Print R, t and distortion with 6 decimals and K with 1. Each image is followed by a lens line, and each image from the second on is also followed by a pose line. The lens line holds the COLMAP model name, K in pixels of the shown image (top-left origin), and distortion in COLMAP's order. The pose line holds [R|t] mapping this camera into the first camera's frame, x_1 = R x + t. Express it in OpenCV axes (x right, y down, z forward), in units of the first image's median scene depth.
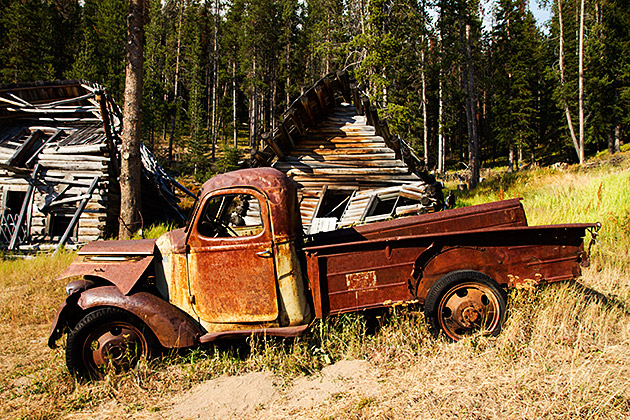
lens RADIAL K [[495.3, 0, 316.1], [0, 495.3, 233.6], [0, 0, 1]] dist [-0.105893, 0.103448]
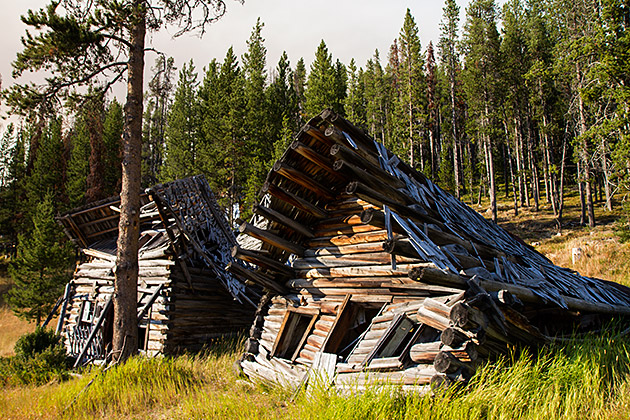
lens RADIAL K [[495.3, 0, 316.1], [0, 495.3, 233.6], [0, 0, 1]] dist [-0.105893, 0.103448]
pose [[0.816453, -0.095974, -0.569380, 0.308189], [0.026582, 0.991292, -0.128974, -0.084615], [0.576799, 0.090167, 0.811894, 0.423365]]
